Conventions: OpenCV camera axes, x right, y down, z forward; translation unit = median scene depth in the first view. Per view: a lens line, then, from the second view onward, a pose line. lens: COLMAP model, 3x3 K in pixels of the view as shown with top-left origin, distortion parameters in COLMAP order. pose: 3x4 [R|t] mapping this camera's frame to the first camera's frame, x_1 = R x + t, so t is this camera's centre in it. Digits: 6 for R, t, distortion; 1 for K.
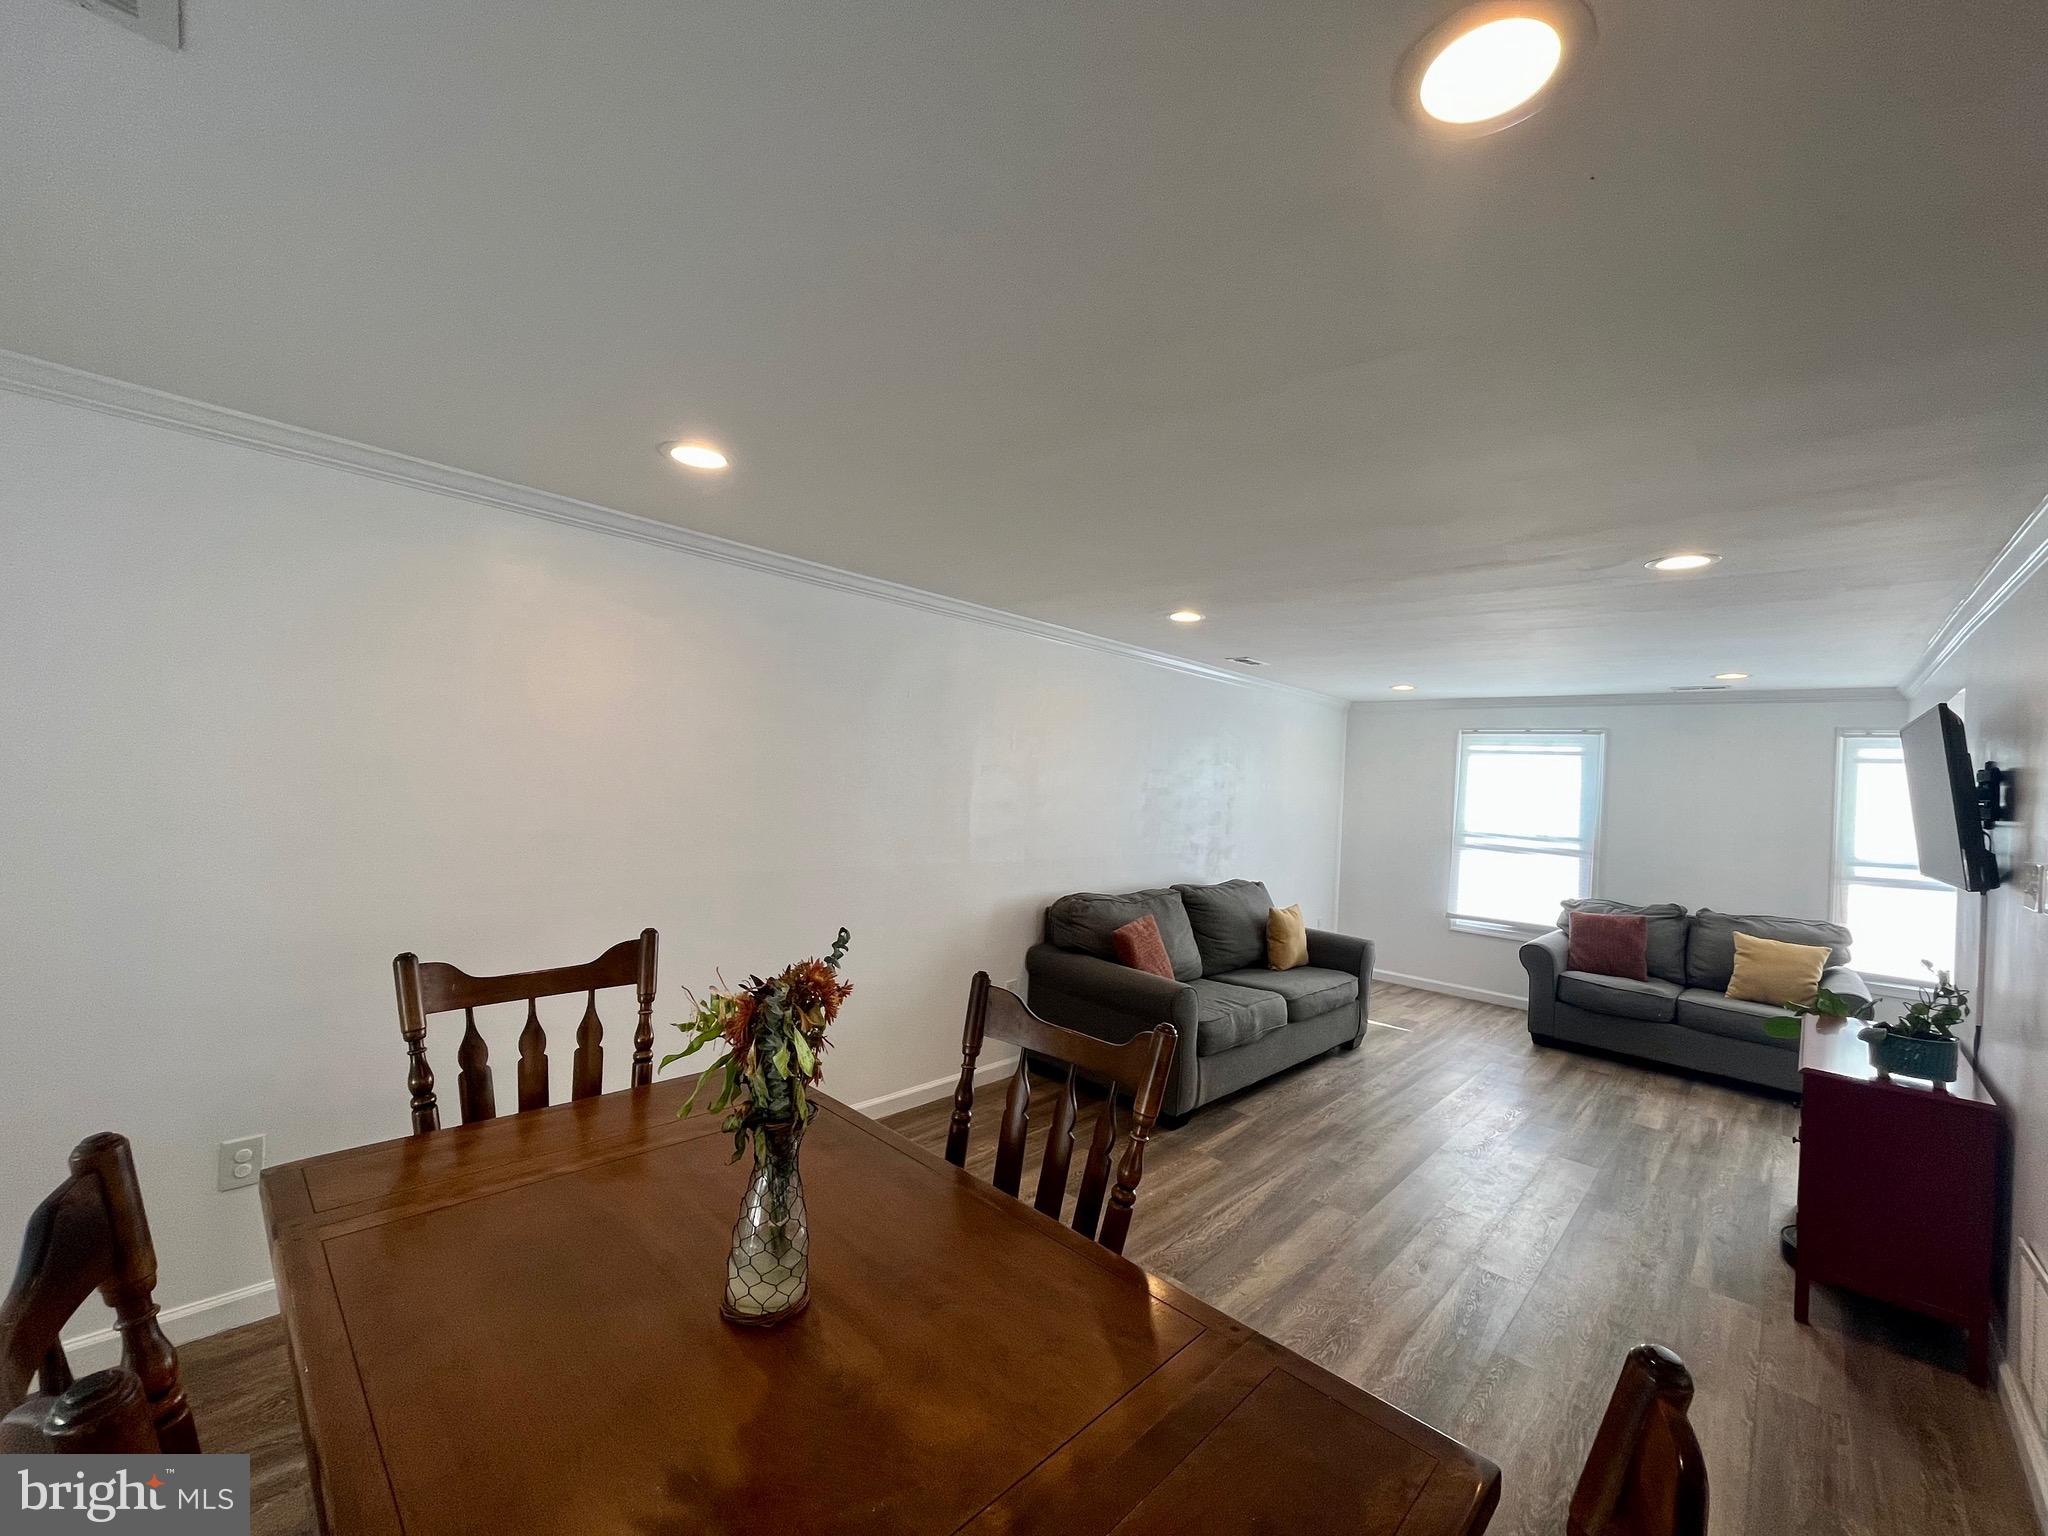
lens RADIAL K [[827.0, 0, 1026.1], [0, 827.0, 771.5], [0, 0, 1]] dist [-0.002167, -0.000221]
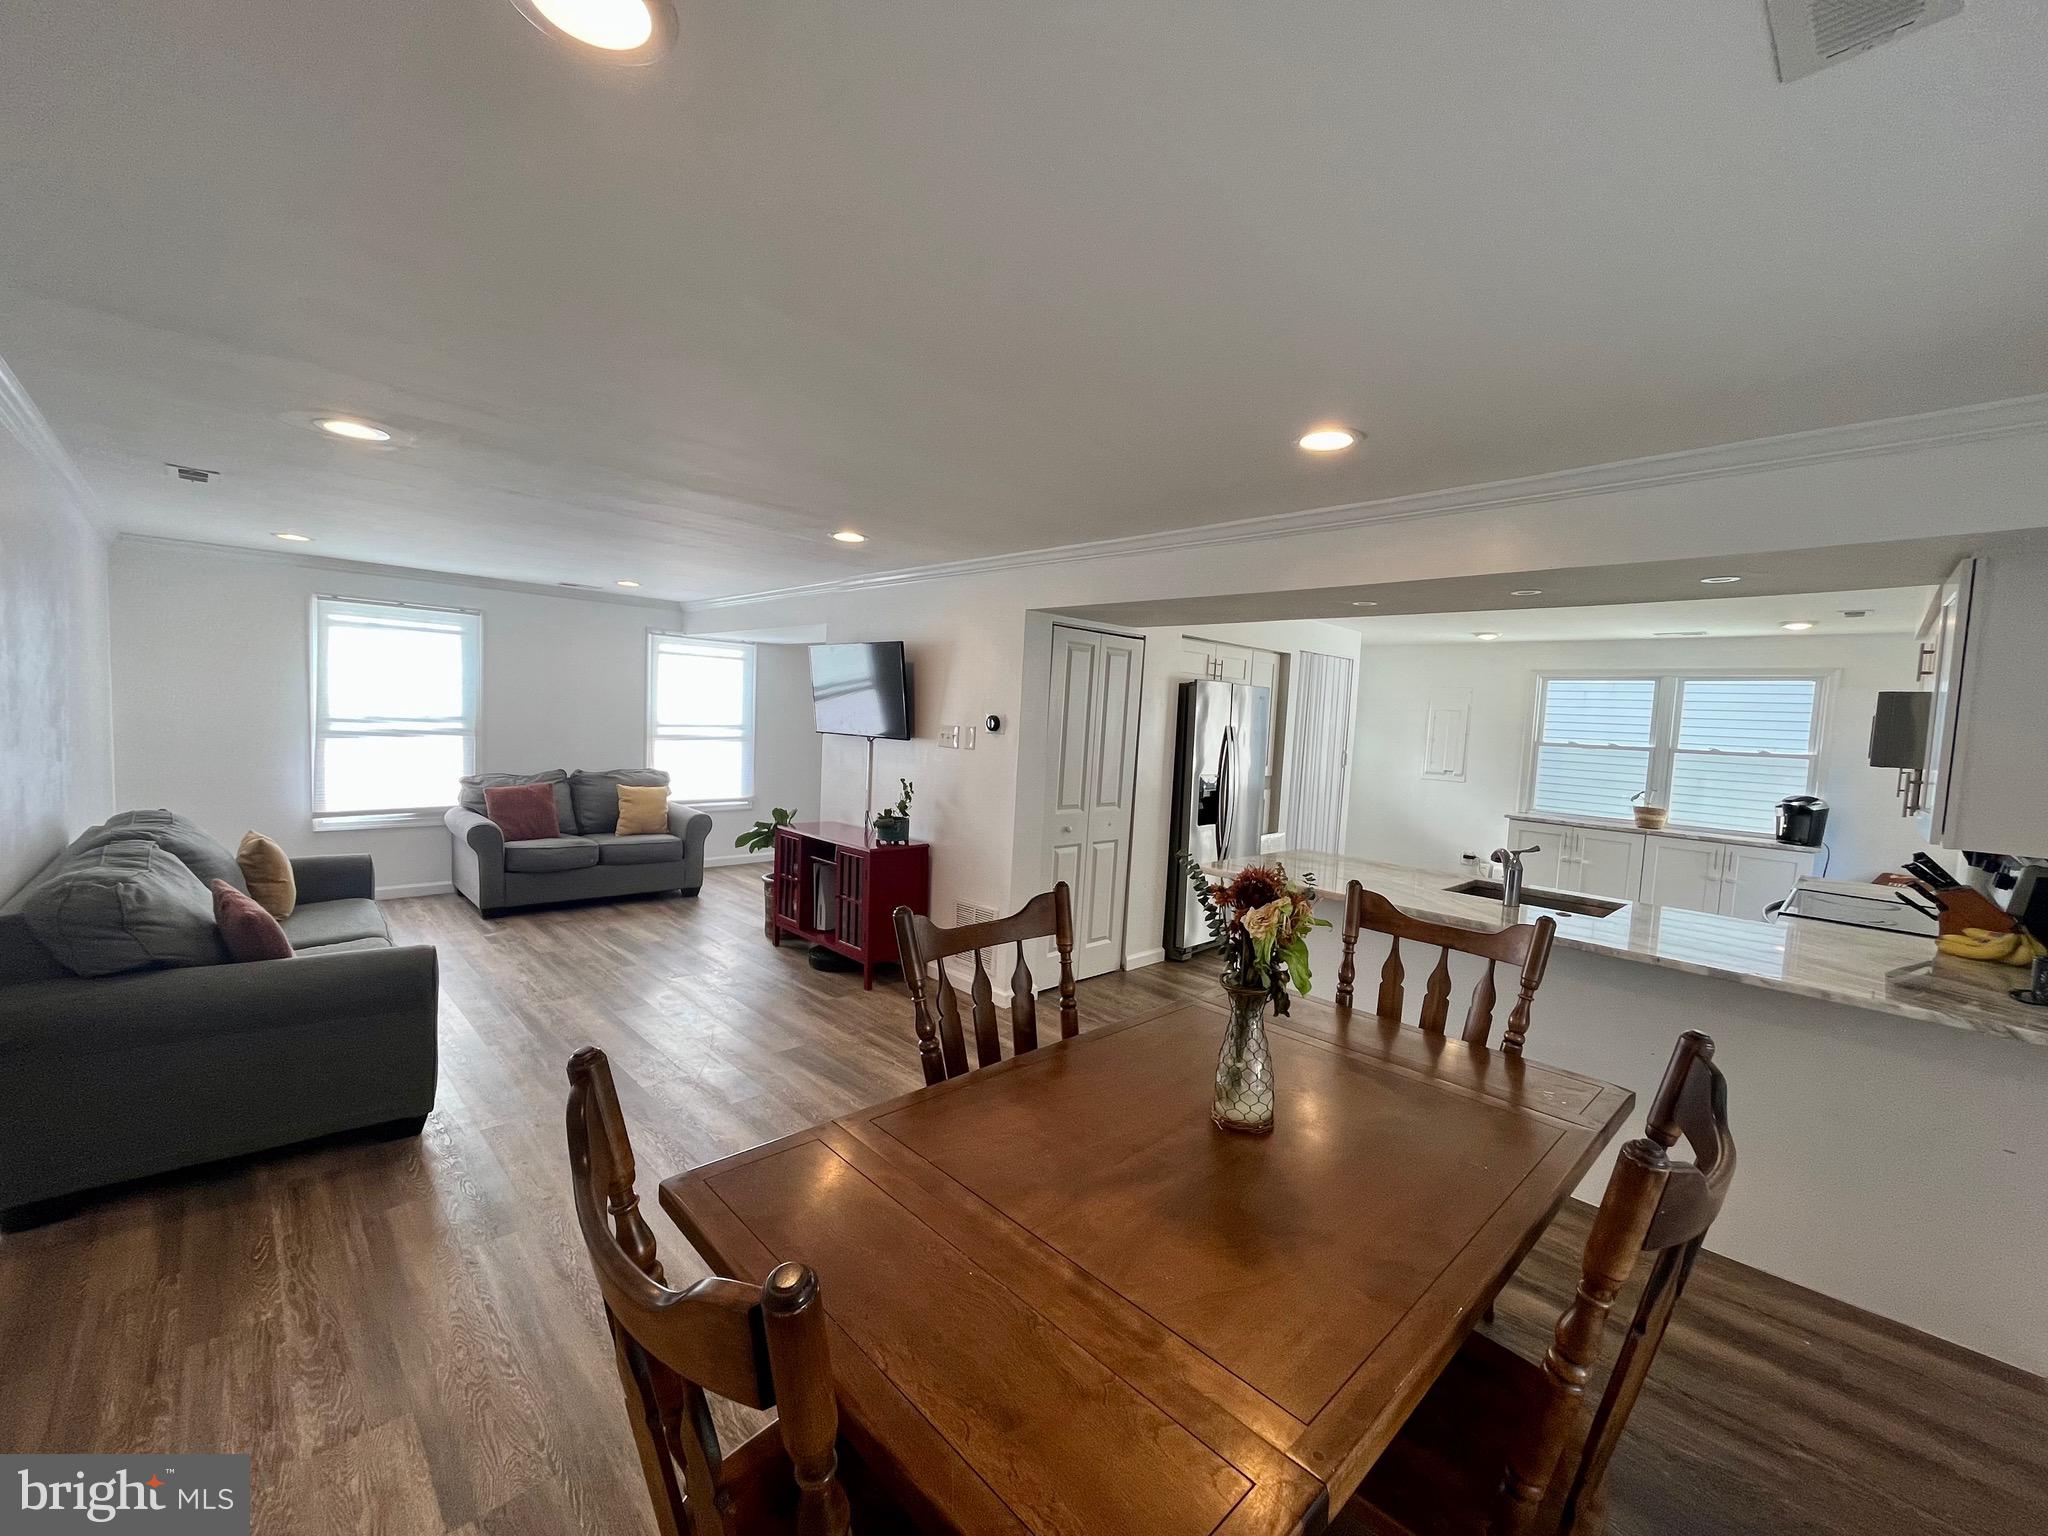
lens RADIAL K [[827.0, 0, 1026.1], [0, 827.0, 771.5], [0, 0, 1]] dist [-0.002167, -0.000221]
pose [[0.042655, -0.119150, 0.991960, -0.415561], [-0.053974, 0.991139, 0.121372, -0.017861], [-0.997631, -0.058717, 0.035846, 0.345090]]
